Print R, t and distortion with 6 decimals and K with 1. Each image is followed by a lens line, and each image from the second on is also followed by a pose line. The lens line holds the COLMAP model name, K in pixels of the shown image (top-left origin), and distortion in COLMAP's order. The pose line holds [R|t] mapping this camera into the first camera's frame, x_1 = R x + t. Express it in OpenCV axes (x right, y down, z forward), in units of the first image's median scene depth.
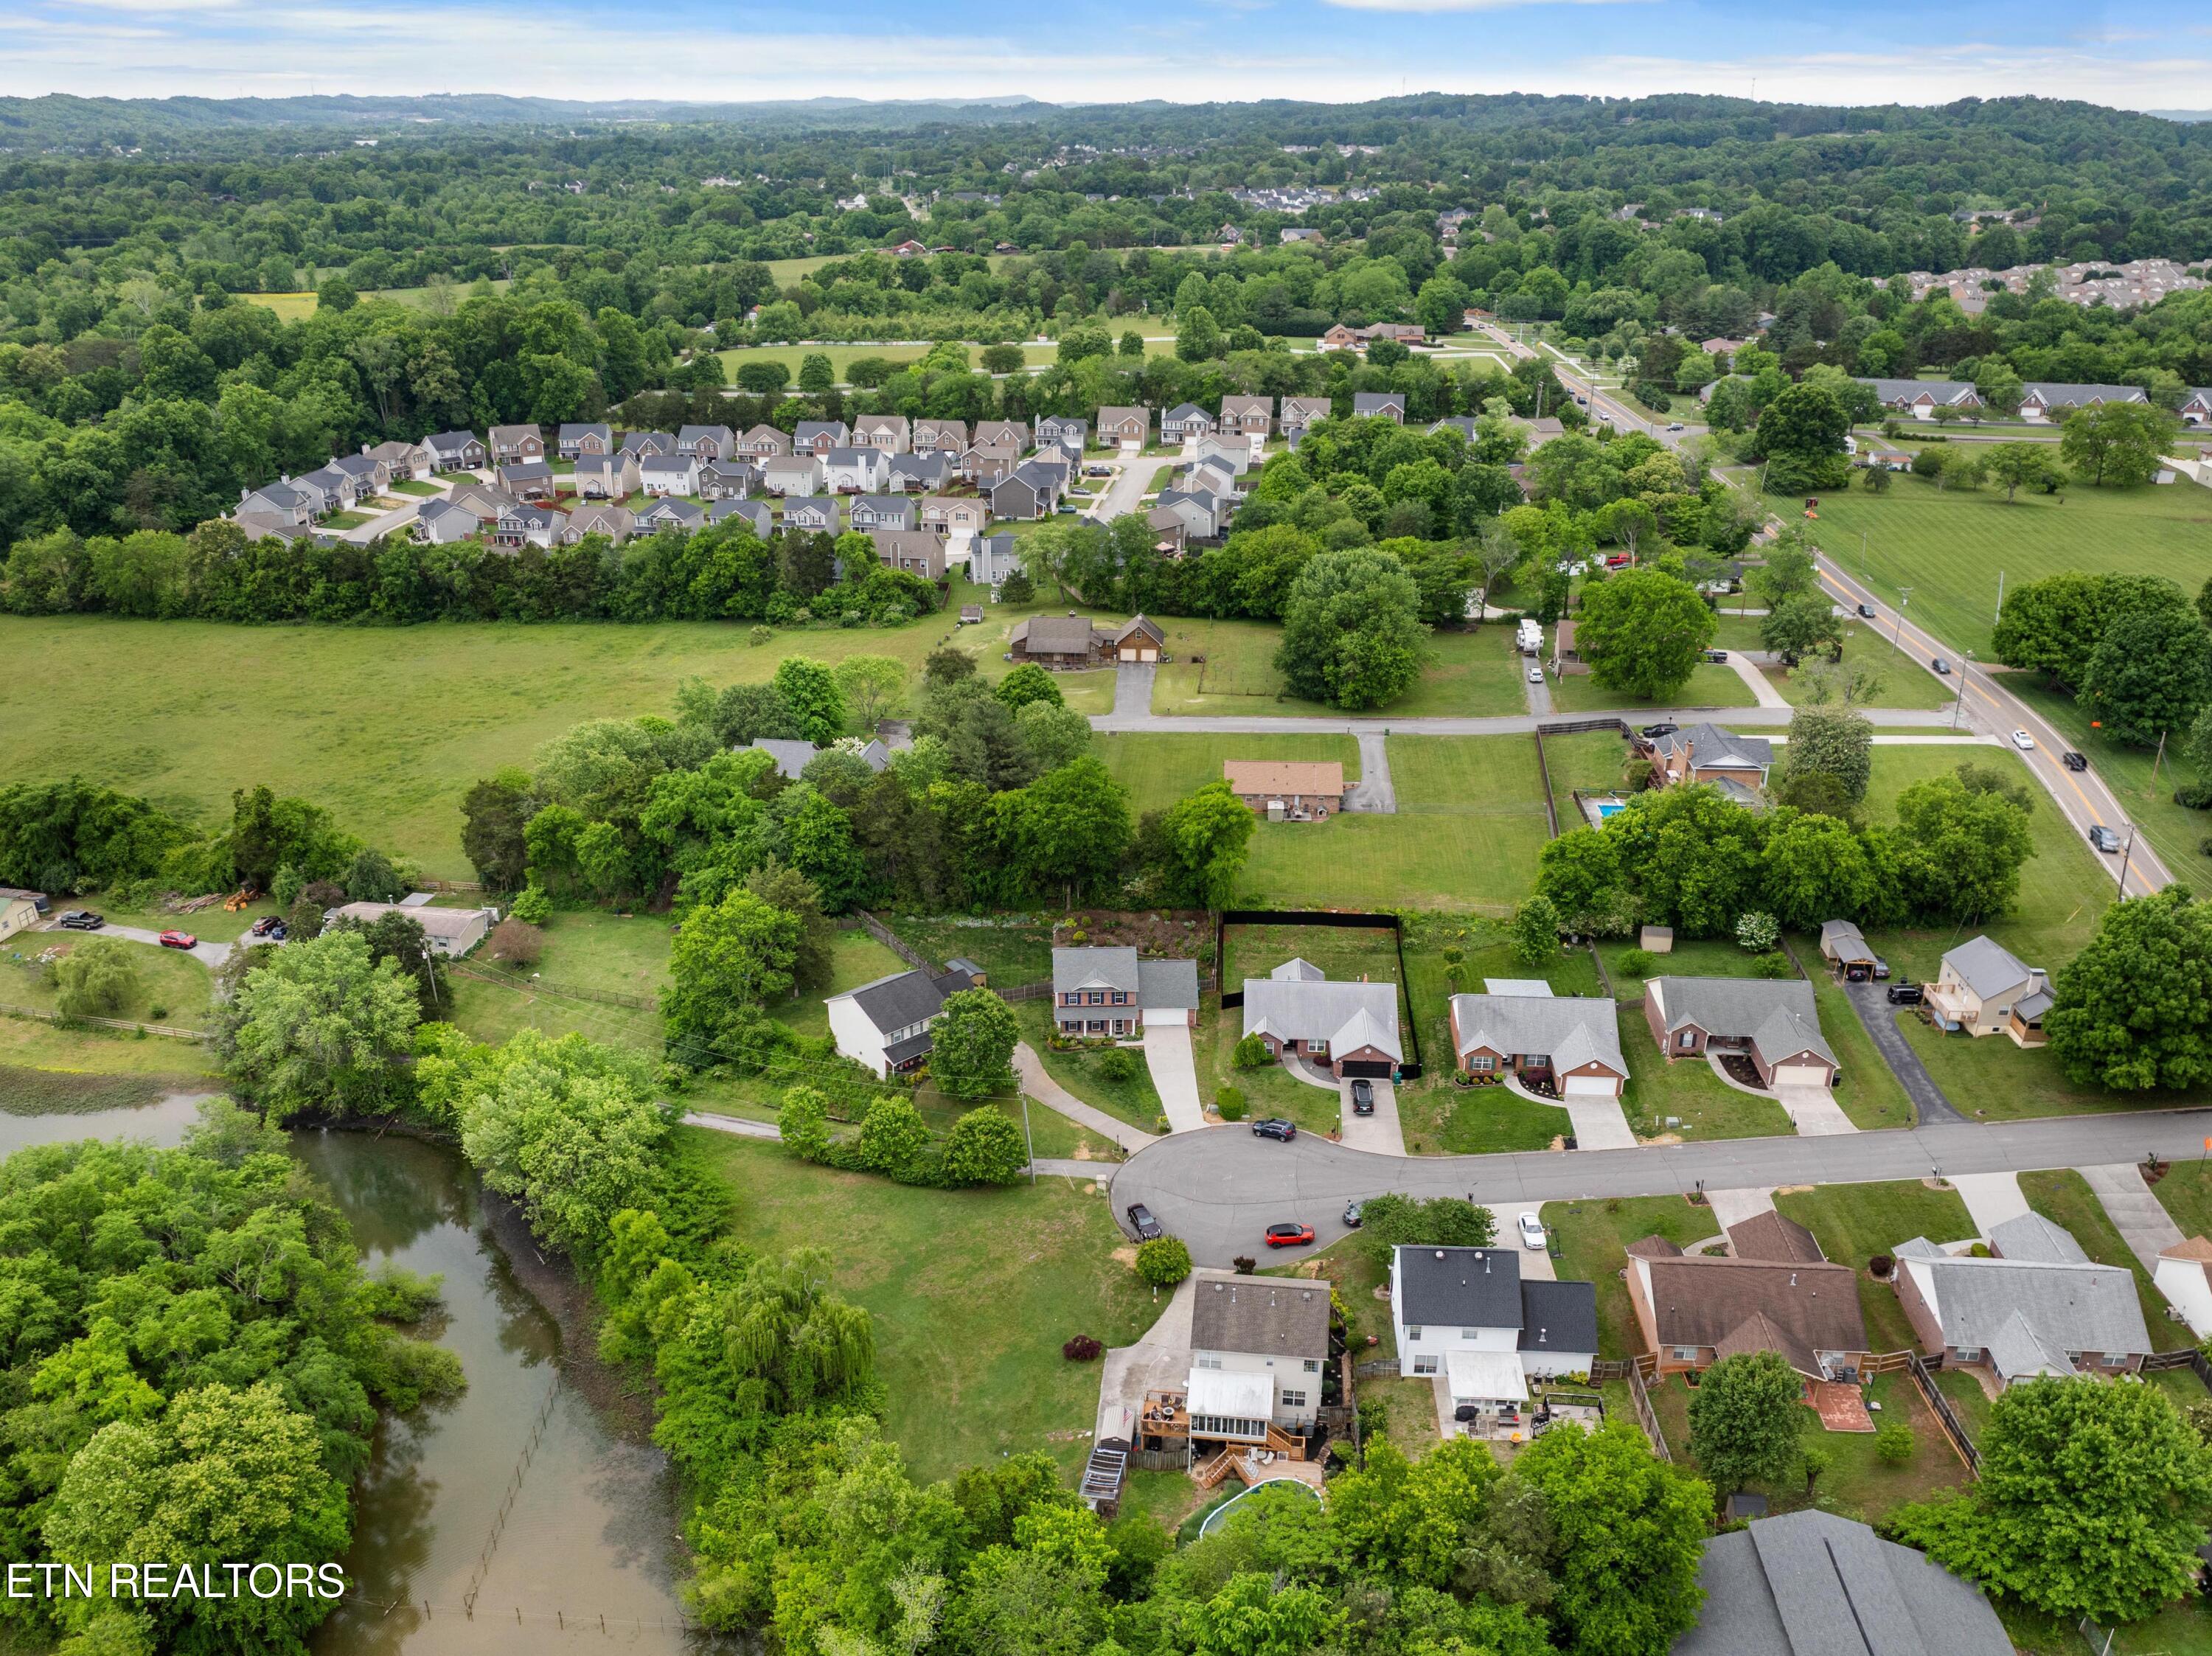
lens RADIAL K [[1811.8, 0, 1111.9], [0, 1811.8, 920.6], [0, 0, 1]] dist [-0.013635, -0.061070]
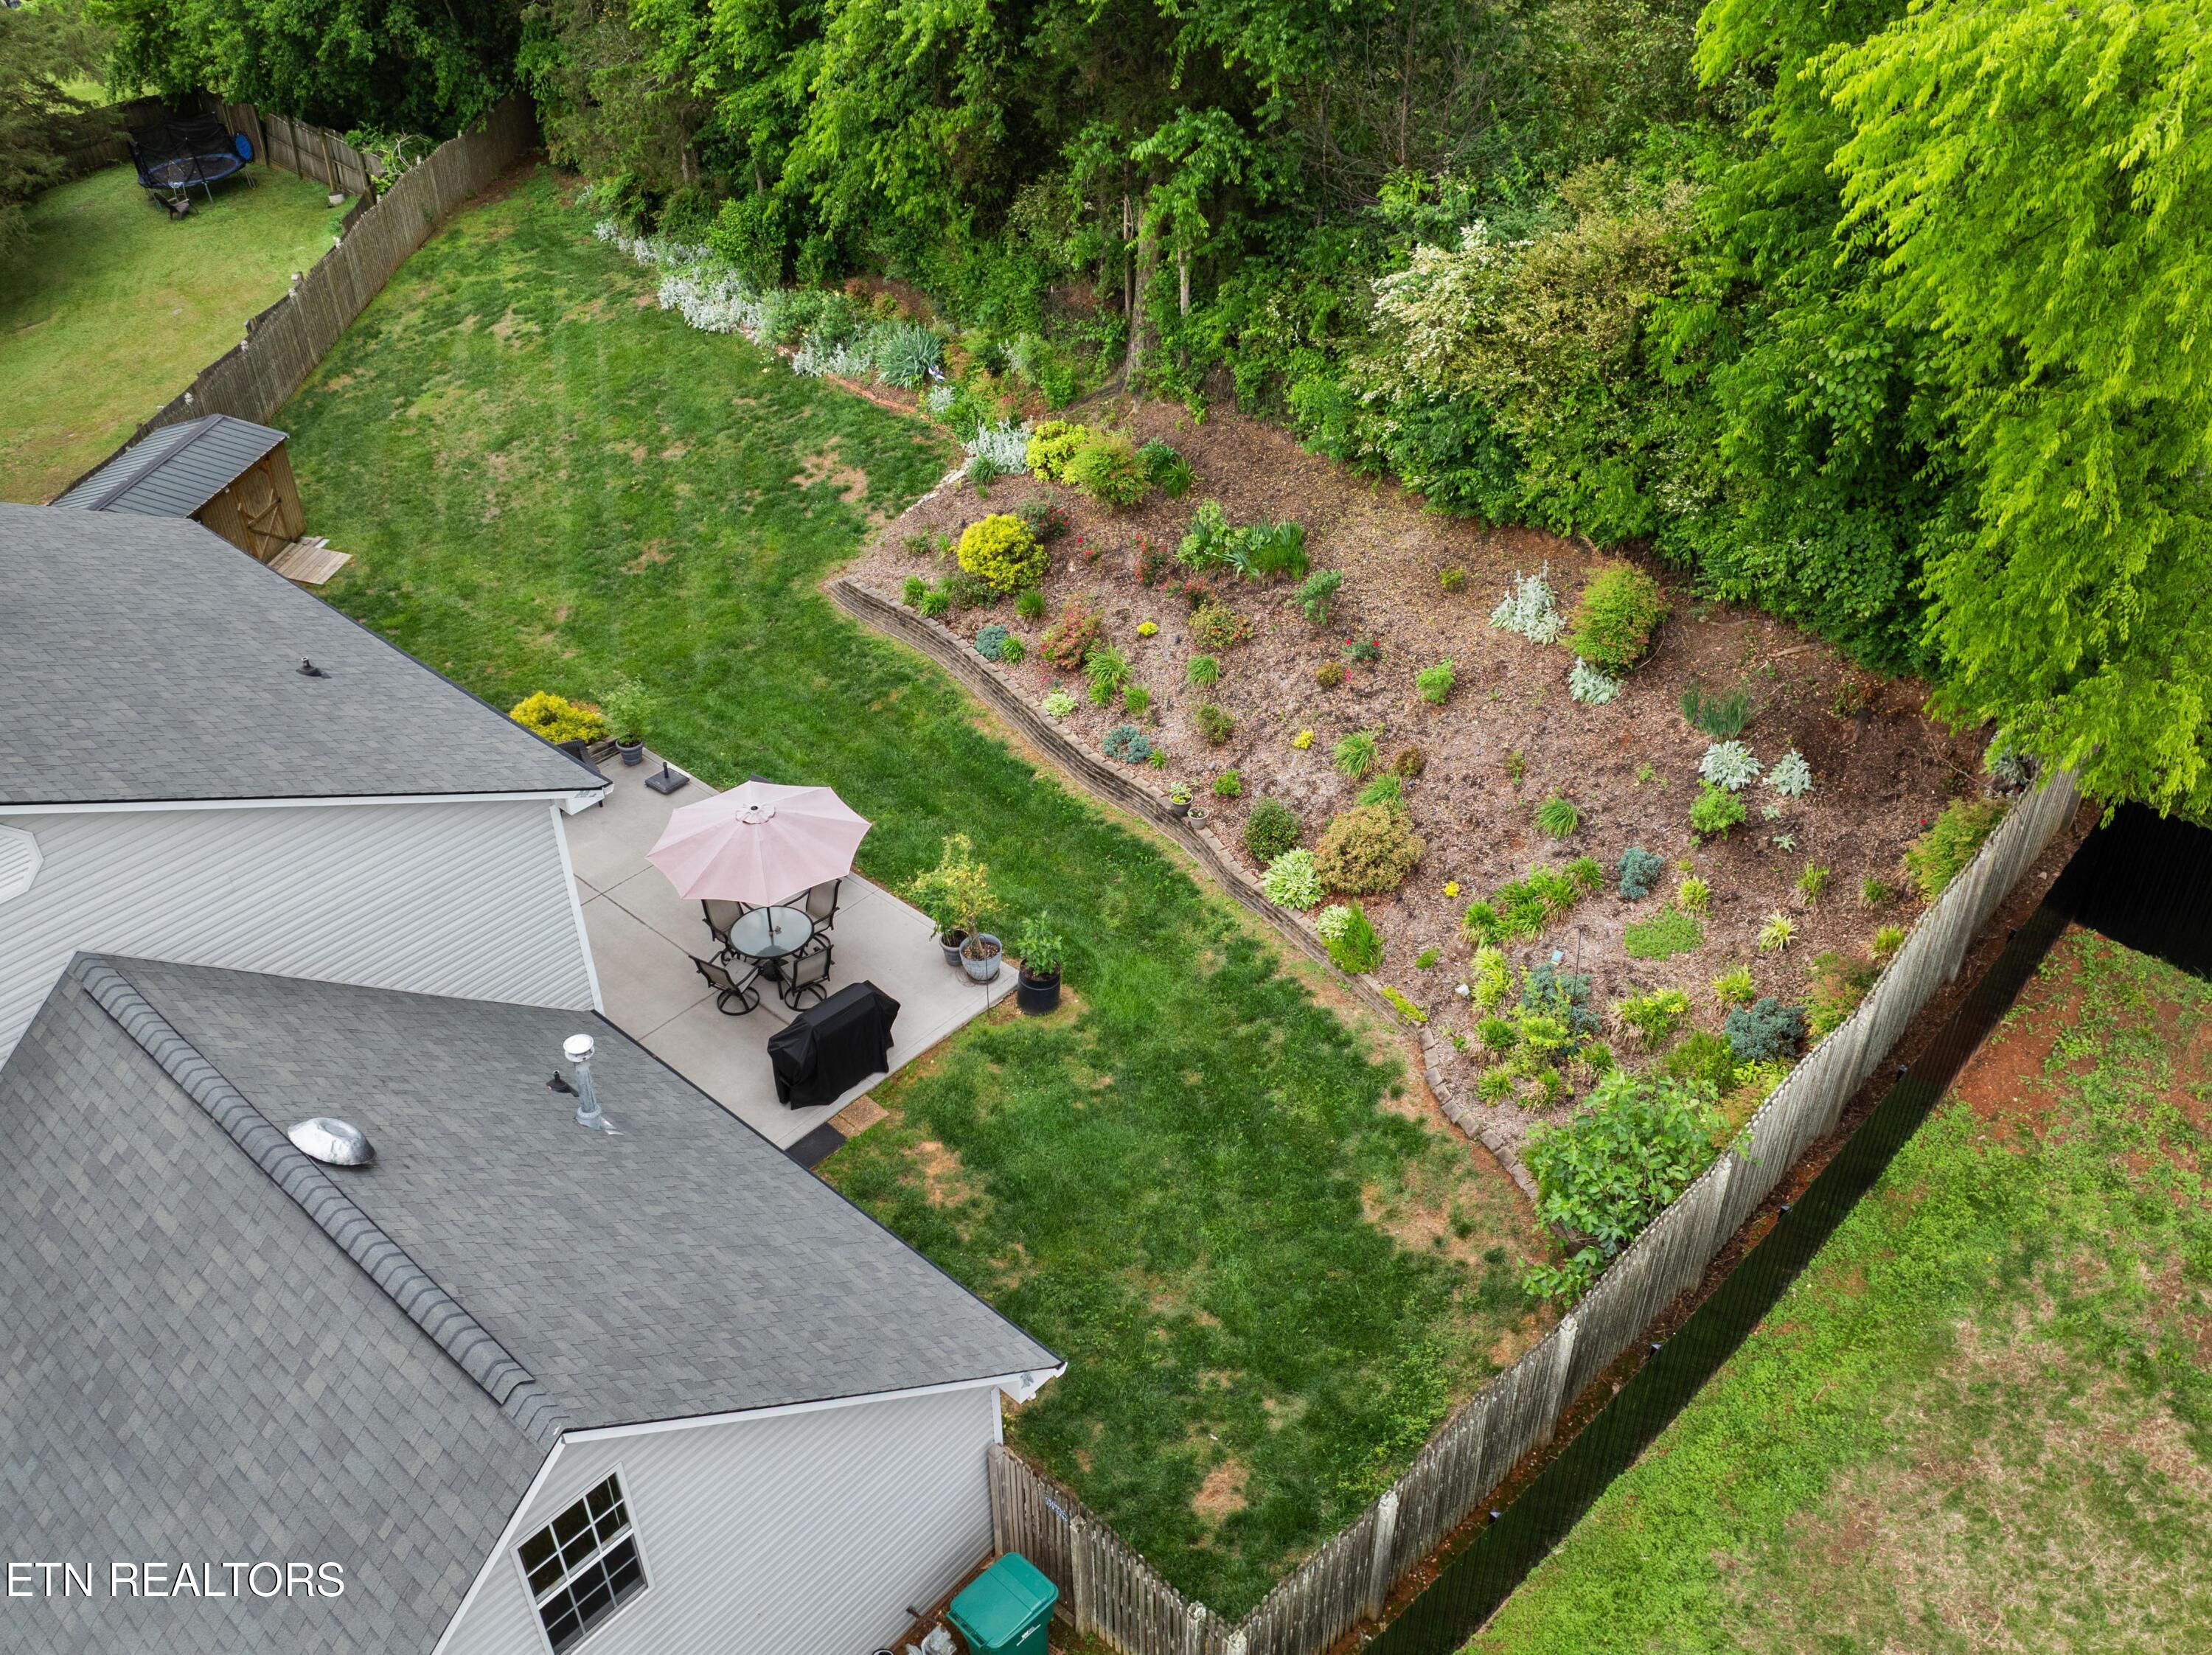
lens RADIAL K [[1864.9, 0, 1107.1], [0, 1864.9, 745.6], [0, 0, 1]] dist [-0.026472, -0.003847]
pose [[0.713905, 0.378470, -0.589152, 0.069712], [-0.278790, 0.925419, 0.256663, -0.014847], [0.642352, -0.018984, 0.766175, 0.791025]]
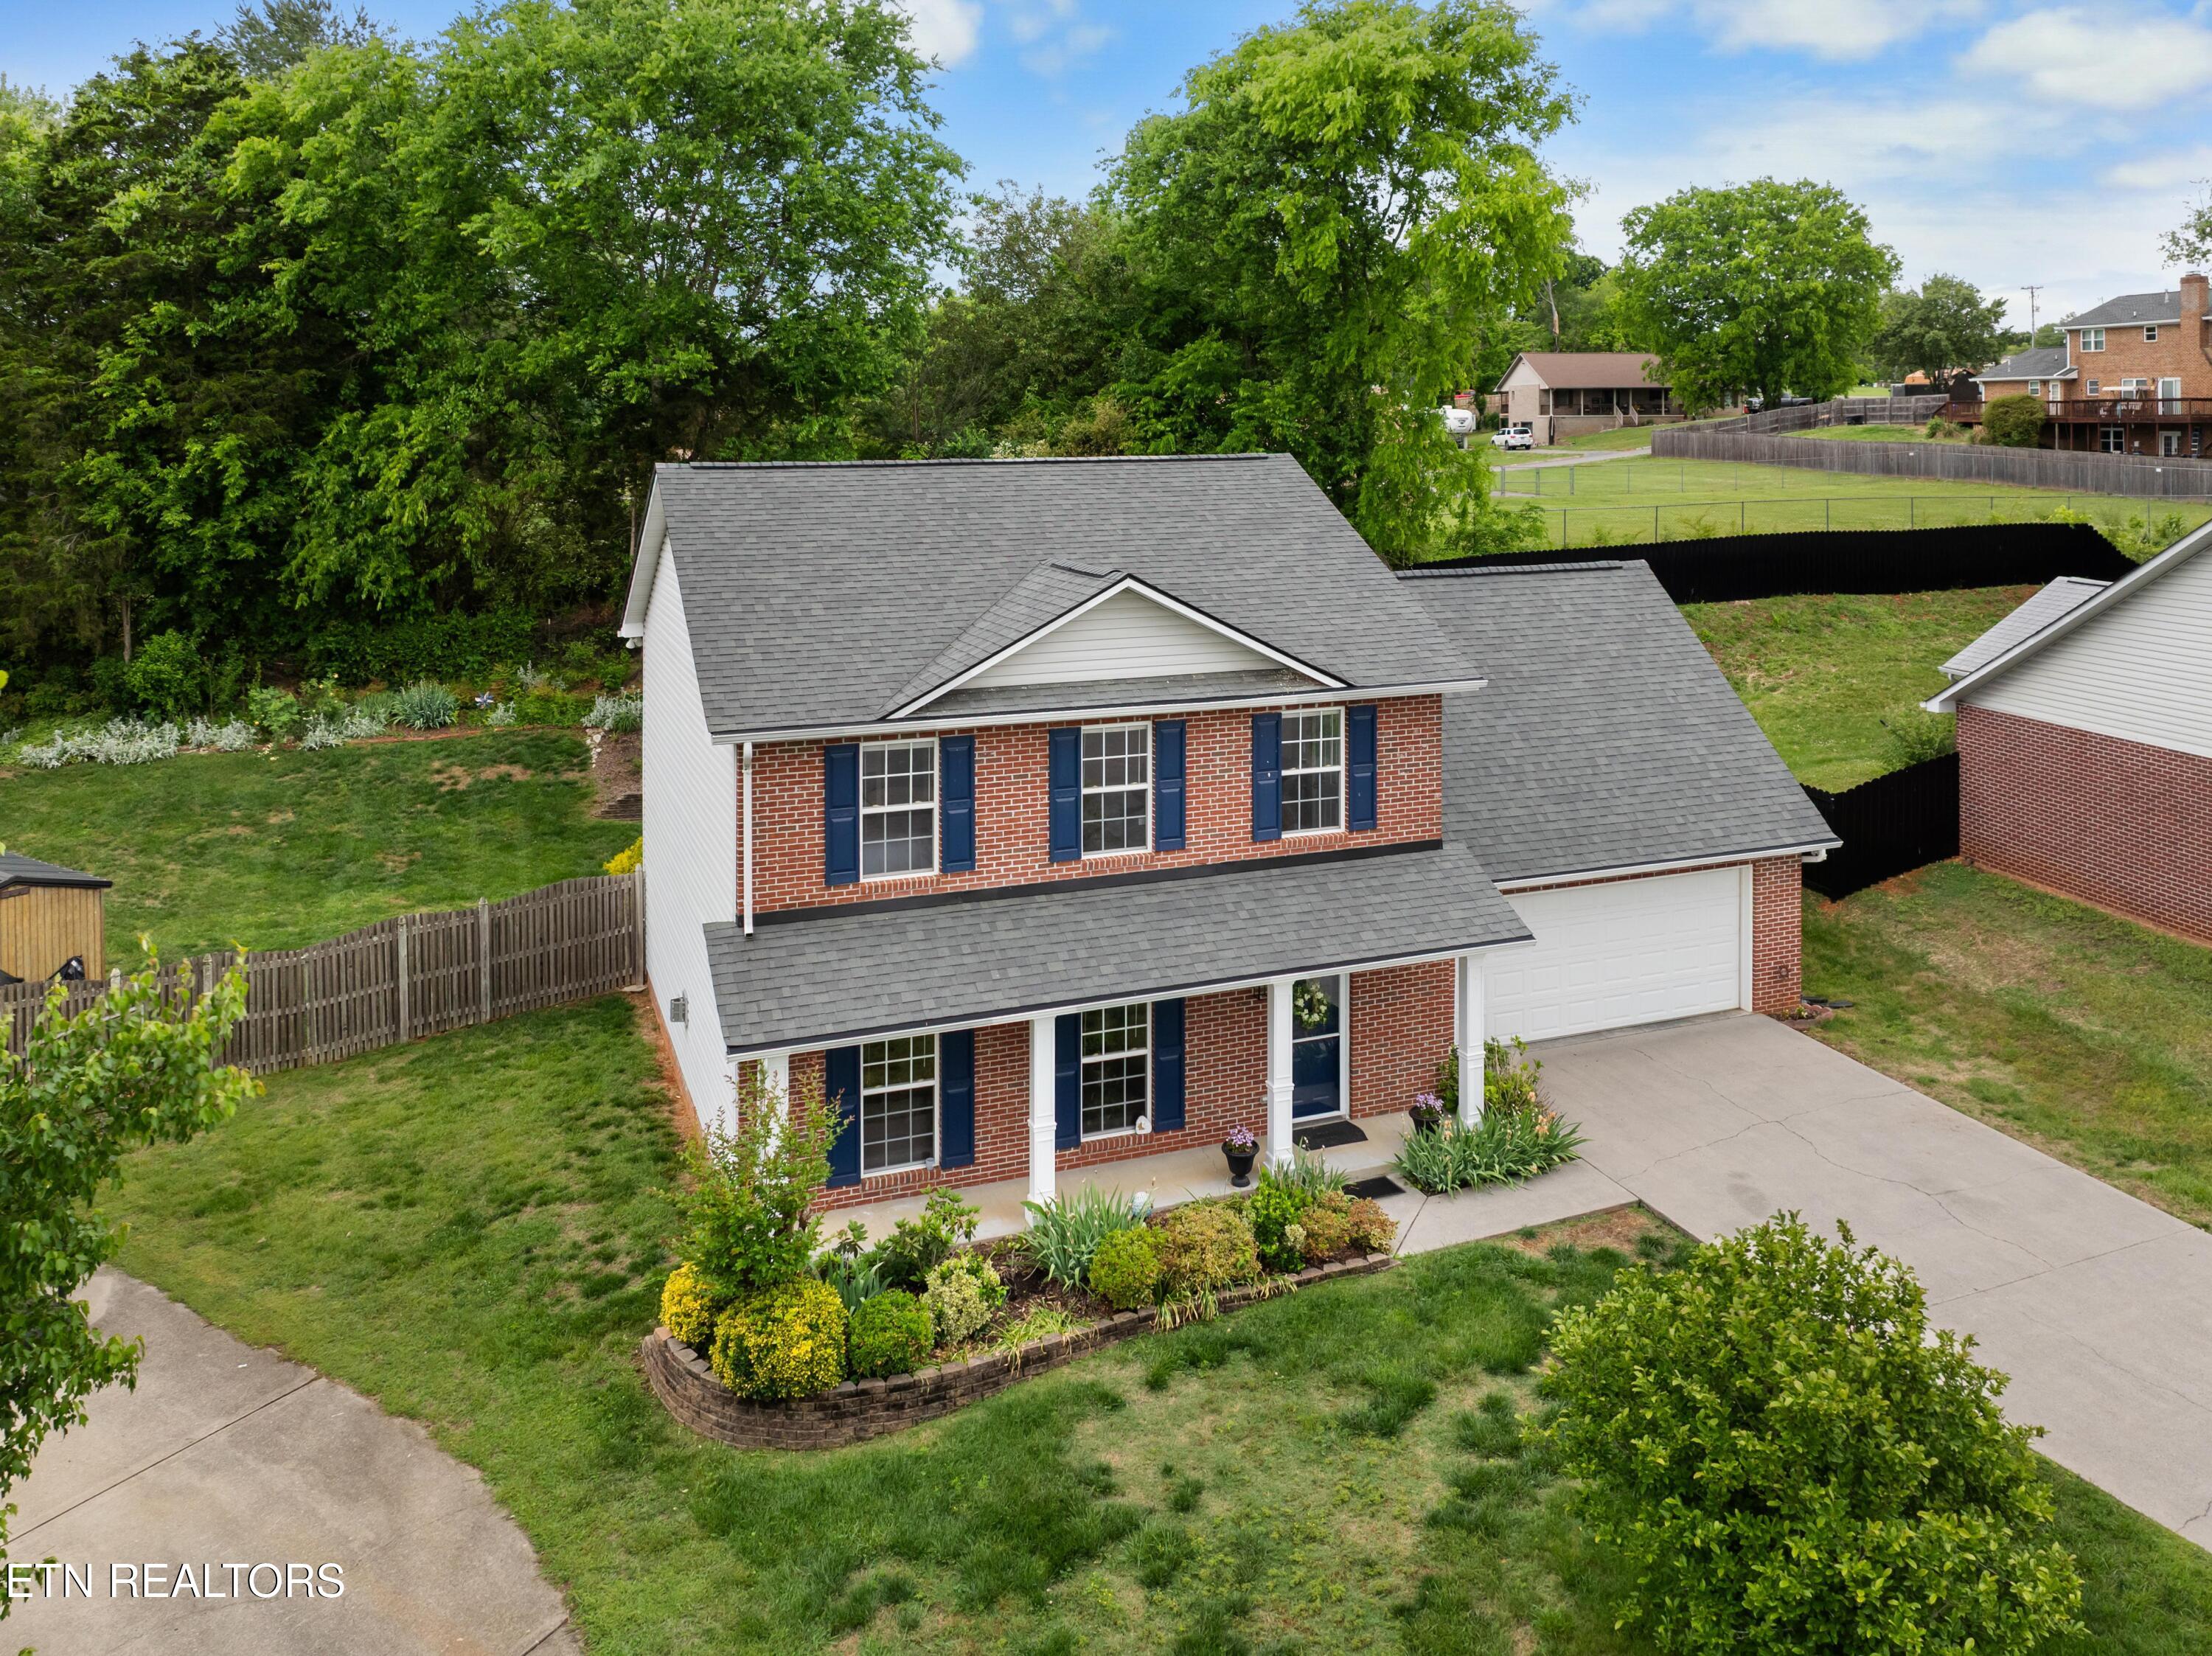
lens RADIAL K [[1759.8, 0, 1117.8], [0, 1759.8, 410.6], [0, 0, 1]] dist [-0.020848, 0.001450]
pose [[0.951719, -0.017559, 0.306468, -0.031412], [0.145889, 0.904281, -0.401239, 0.050887], [-0.270087, 0.426577, 0.863183, 0.722022]]
